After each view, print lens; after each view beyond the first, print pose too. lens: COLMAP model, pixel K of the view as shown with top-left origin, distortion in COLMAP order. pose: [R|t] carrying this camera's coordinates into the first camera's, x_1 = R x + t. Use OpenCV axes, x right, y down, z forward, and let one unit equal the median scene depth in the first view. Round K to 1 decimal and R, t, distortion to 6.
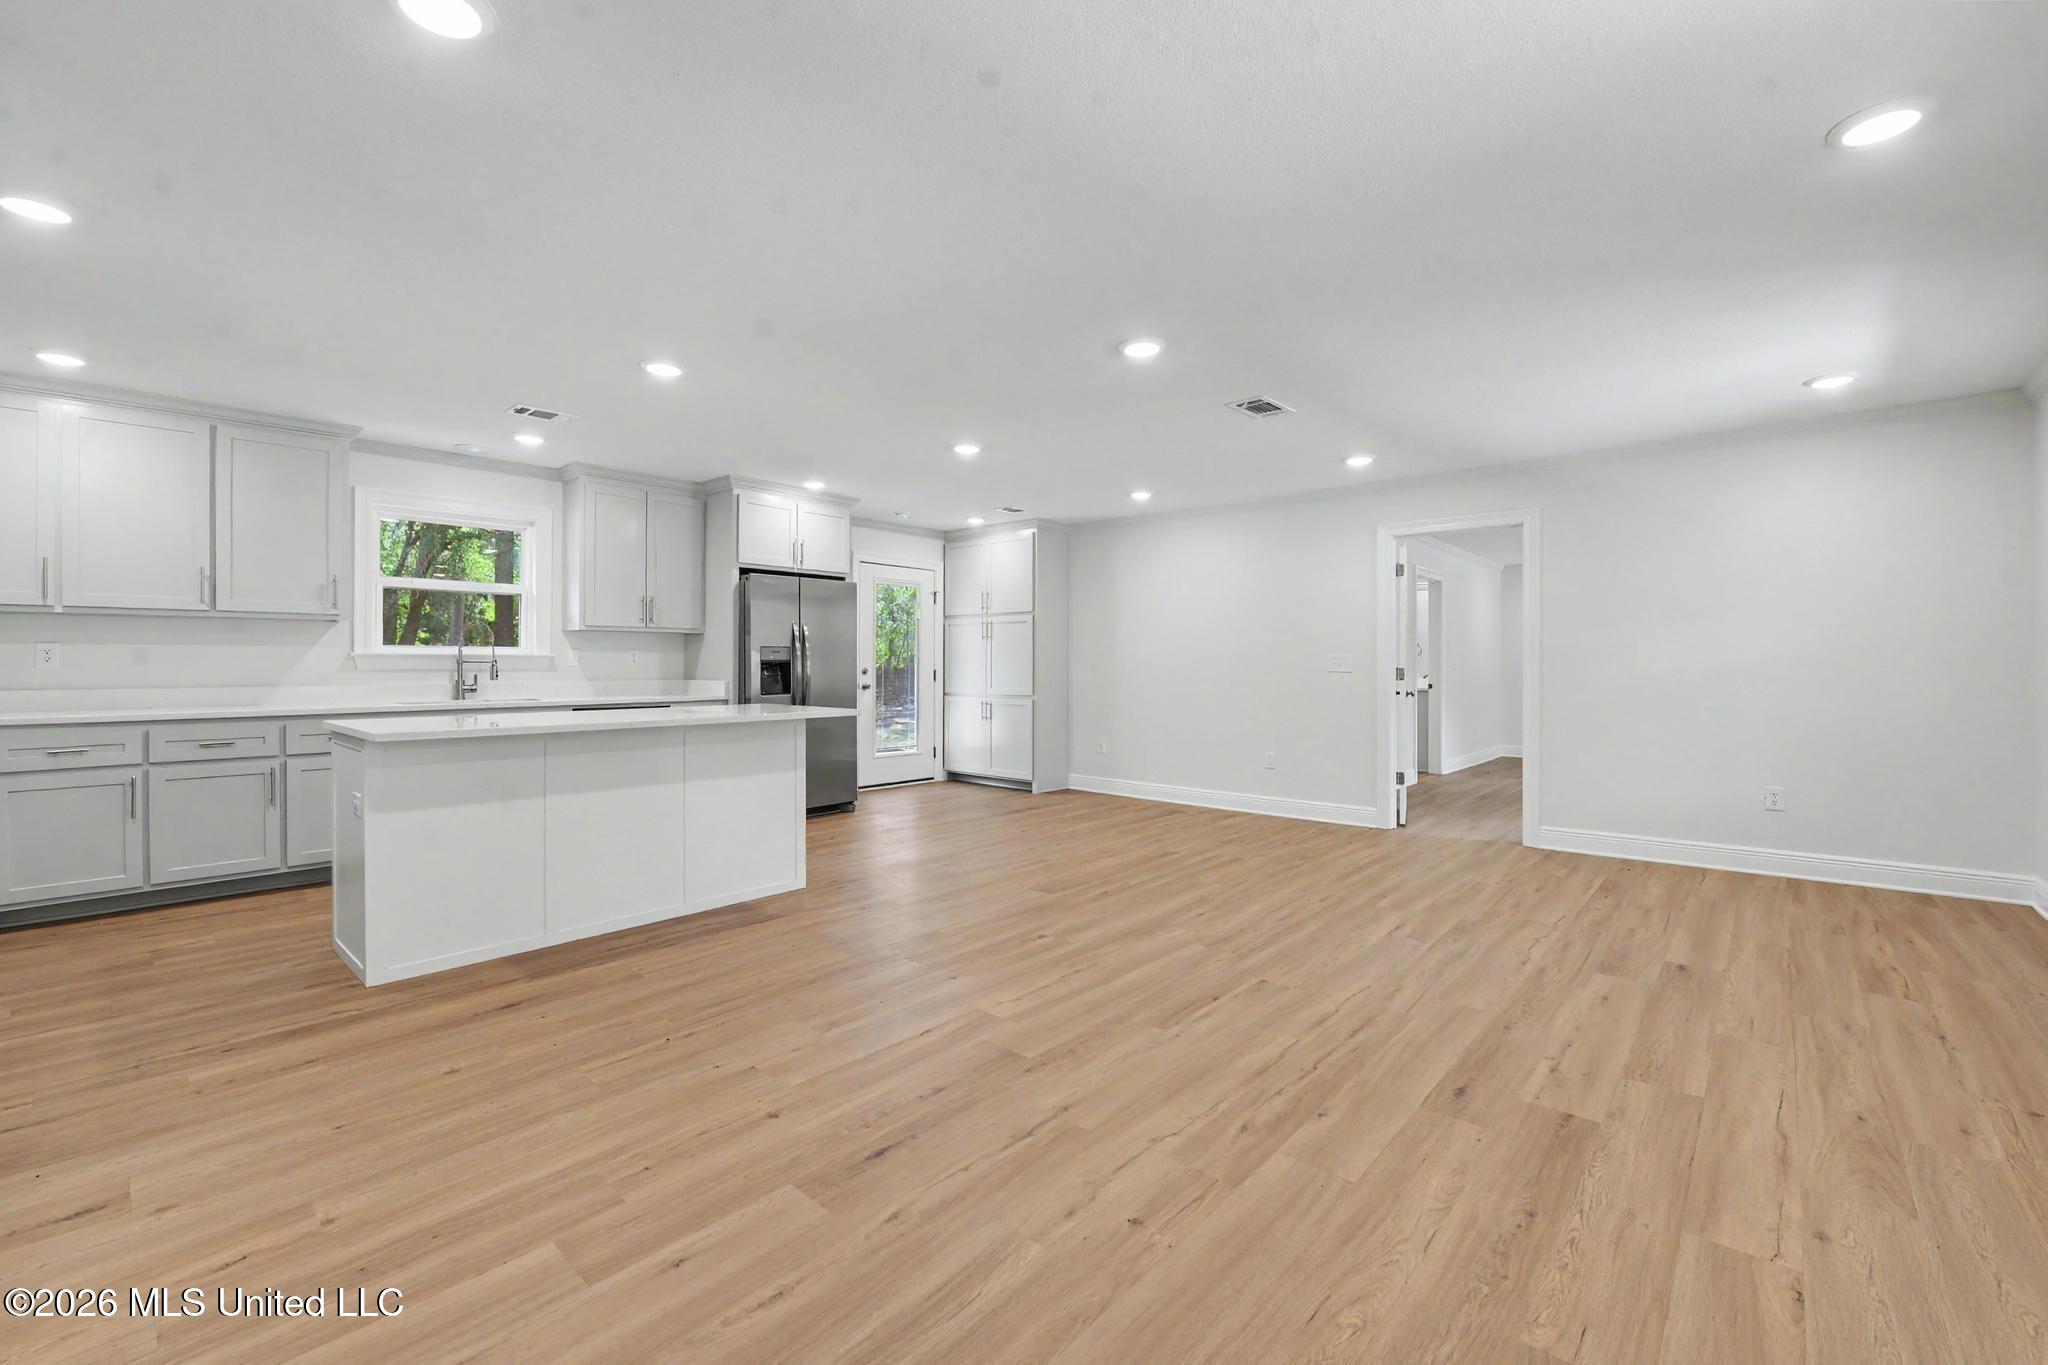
lens RADIAL K [[844.3, 0, 1023.7], [0, 844.3, 667.3], [0, 0, 1]] dist [-0.020490, -0.000494]
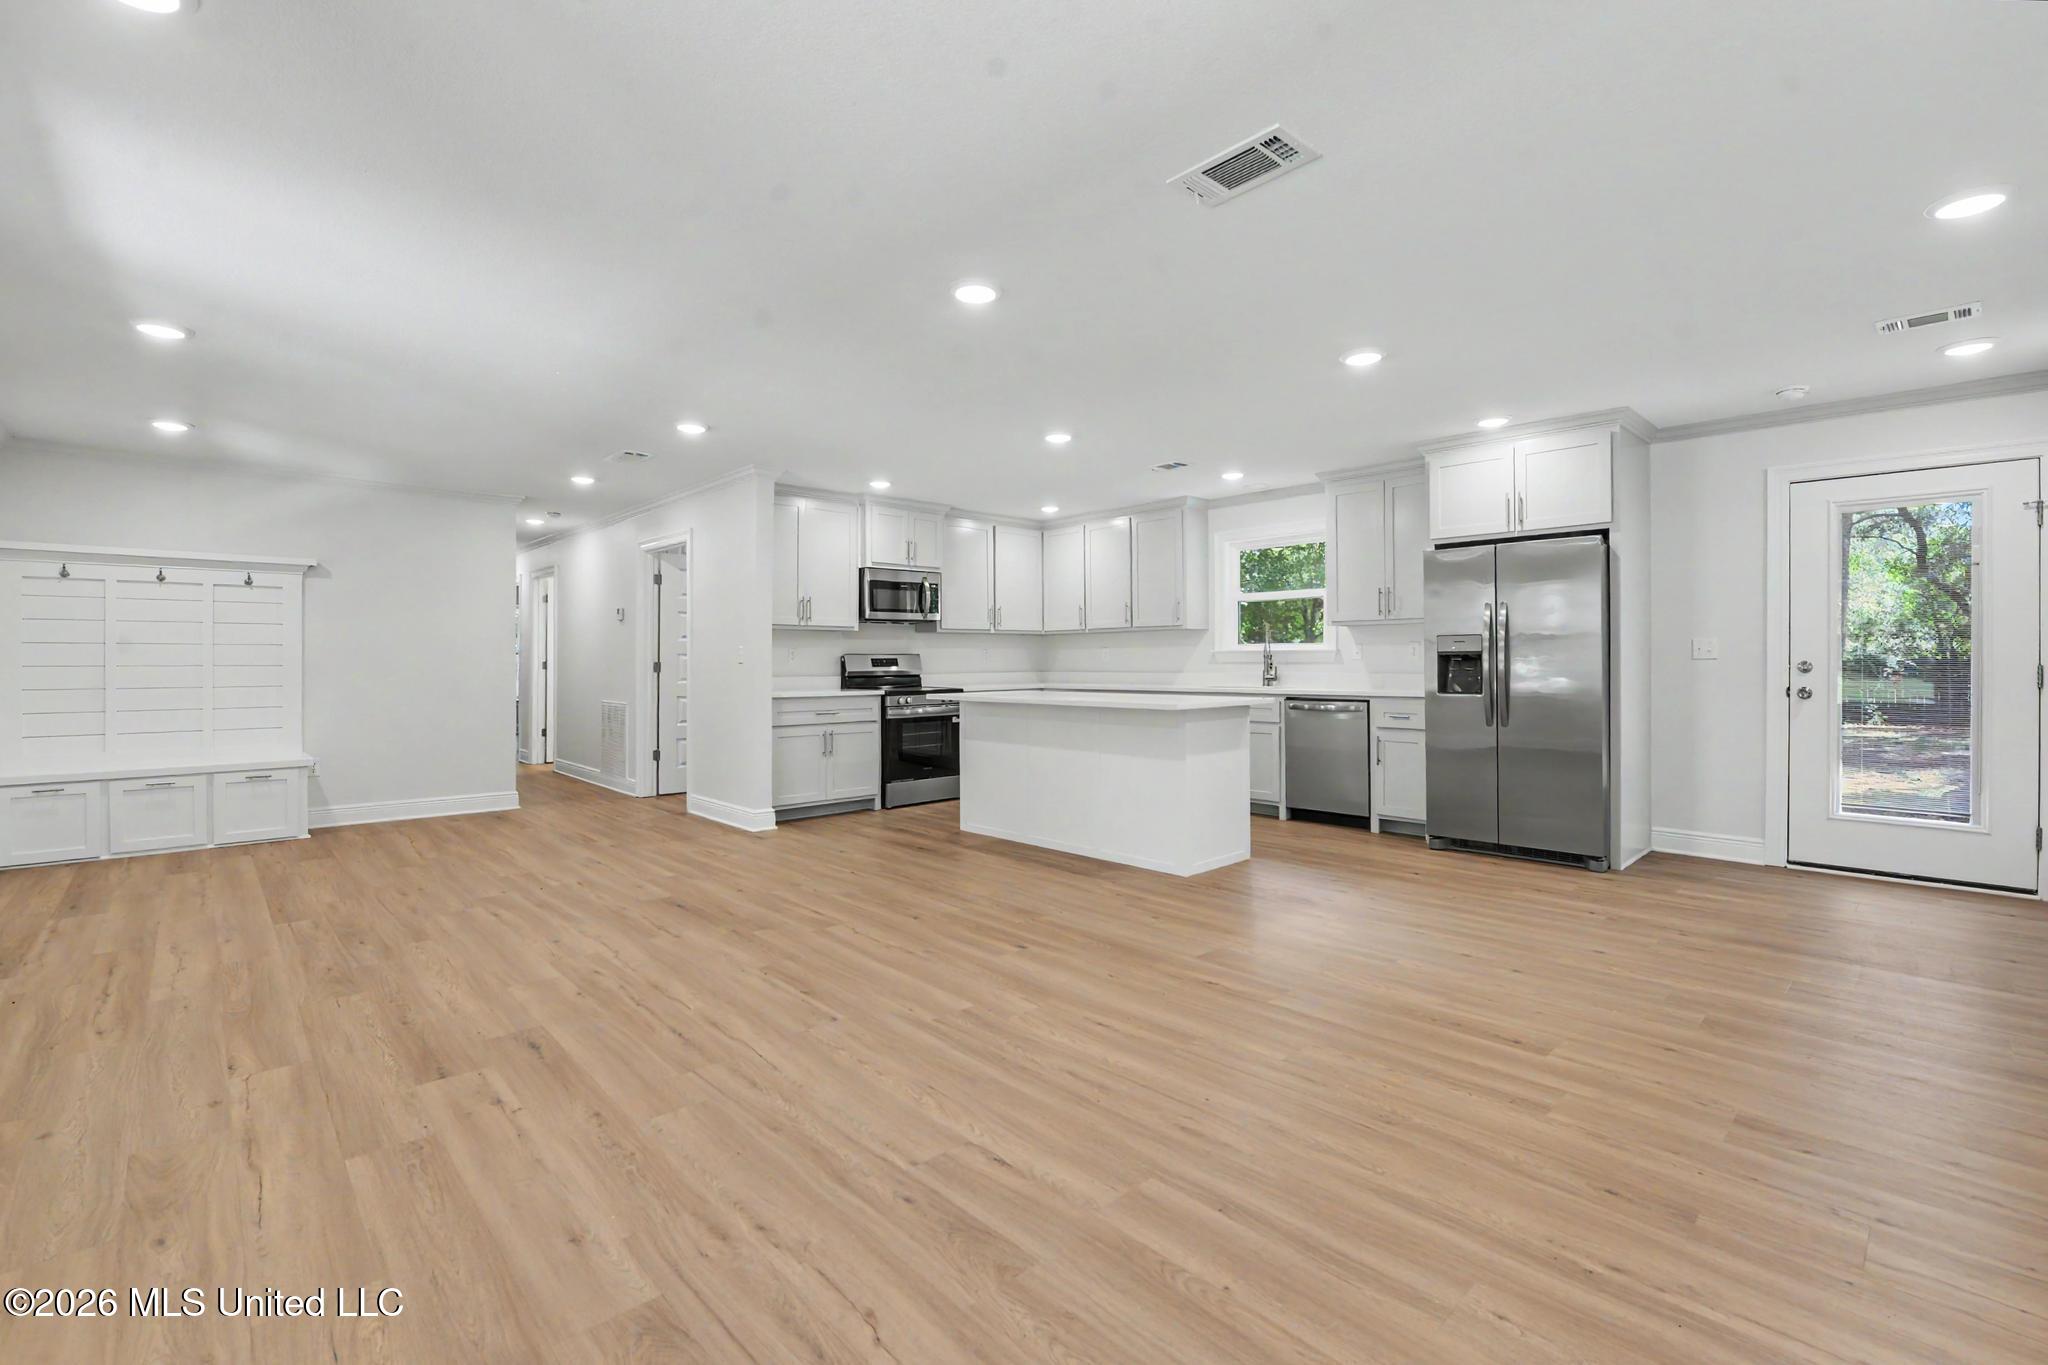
lens RADIAL K [[897.1, 0, 1013.5], [0, 897.1, 662.4], [0, 0, 1]] dist [-0.016374, -0.000234]
pose [[-0.091779, 0.002239, -0.995777, 0.891852], [0.001975, 0.999996, 0.002066, -0.000806], [0.995777, -0.001777, -0.091783, 0.947775]]
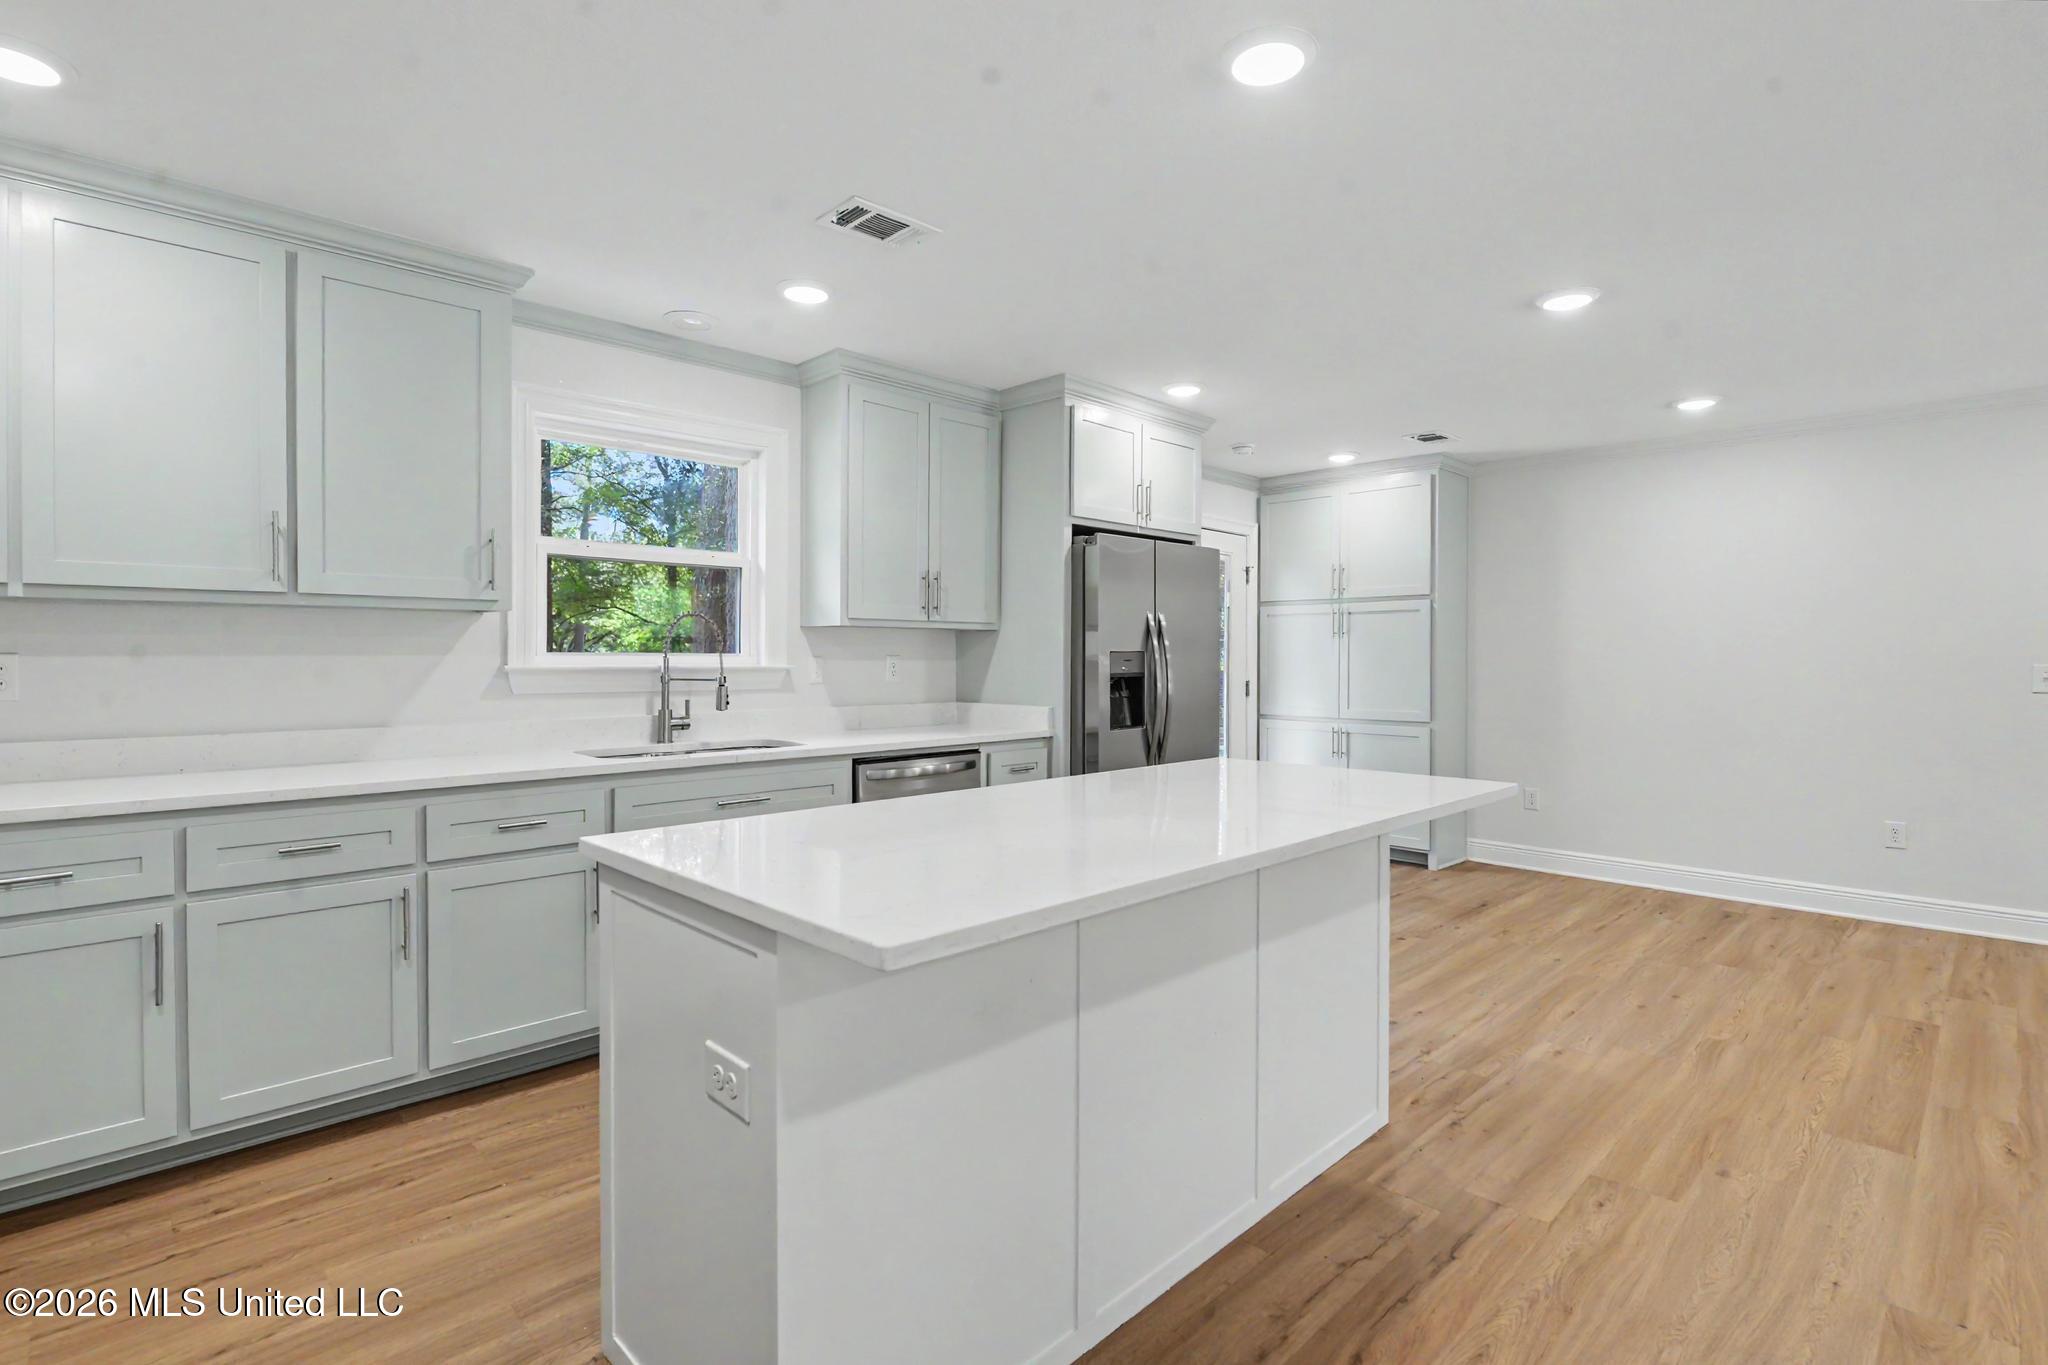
lens RADIAL K [[964.9, 0, 1019.7], [0, 964.9, 666.2], [0, 0, 1]] dist [-0.010965, -0.001032]
pose [[0.997423, 0.000194, -0.071749, -0.471078], [0.000030, 0.999995, 0.003117, -0.023137], [0.071750, -0.003112, 0.997418, 0.417525]]
